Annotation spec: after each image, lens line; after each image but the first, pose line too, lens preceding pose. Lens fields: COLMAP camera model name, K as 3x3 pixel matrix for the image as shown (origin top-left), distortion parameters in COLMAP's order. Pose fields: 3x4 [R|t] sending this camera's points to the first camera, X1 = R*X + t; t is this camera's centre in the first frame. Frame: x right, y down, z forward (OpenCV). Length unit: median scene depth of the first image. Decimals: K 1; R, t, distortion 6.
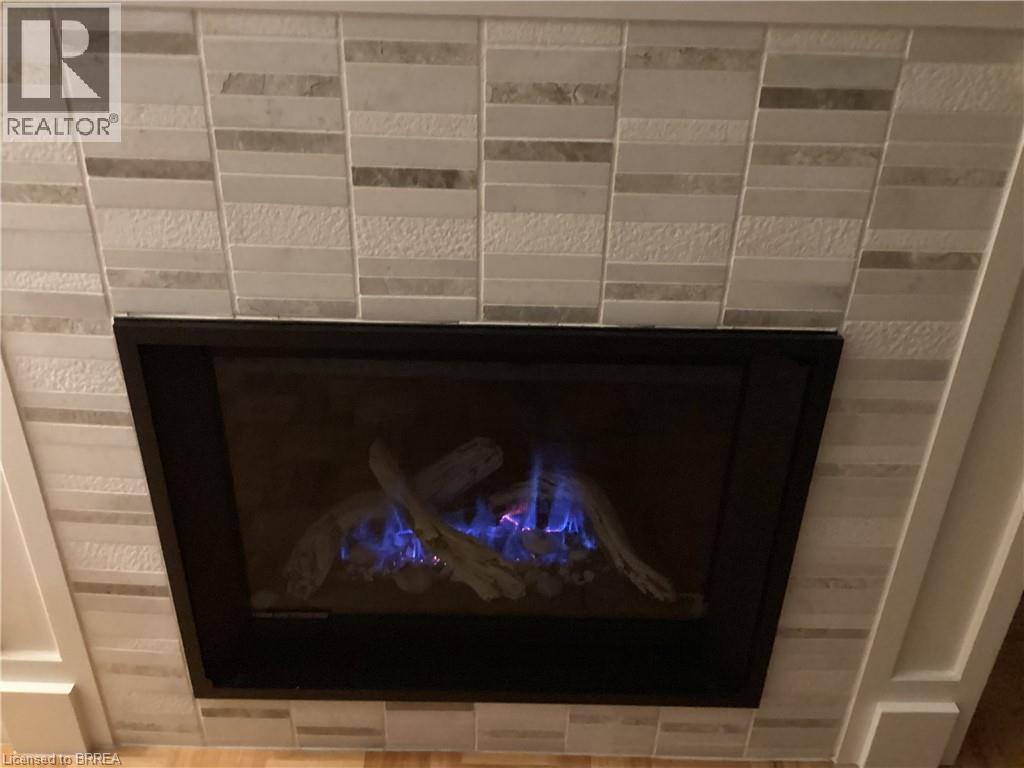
lens RADIAL K [[896.1, 0, 512.0], [0, 896.1, 384.0], [0, 0, 1]] dist [0.108144, -0.200474]
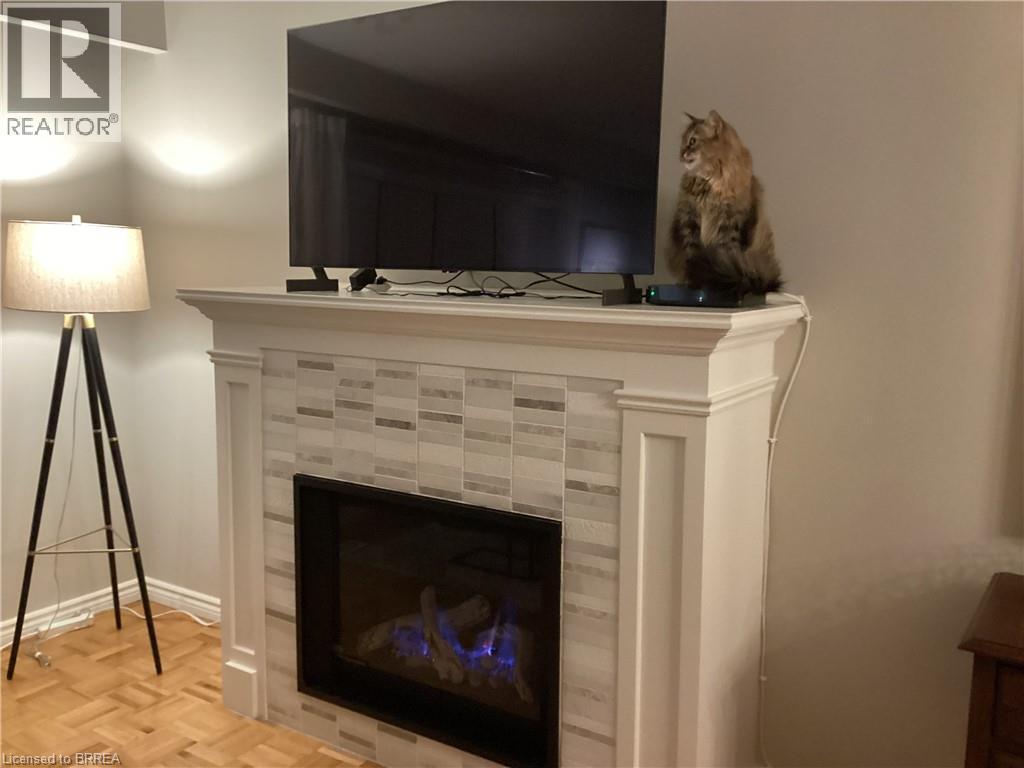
lens RADIAL K [[896.1, 0, 512.0], [0, 896.1, 384.0], [0, 0, 1]] dist [0.108144, -0.200474]
pose [[0.850047, 0.062688, -0.522963, 1.314142], [-0.258427, 0.914804, -0.310401, 0.311130], [0.458950, 0.399003, 0.793827, -0.729949]]
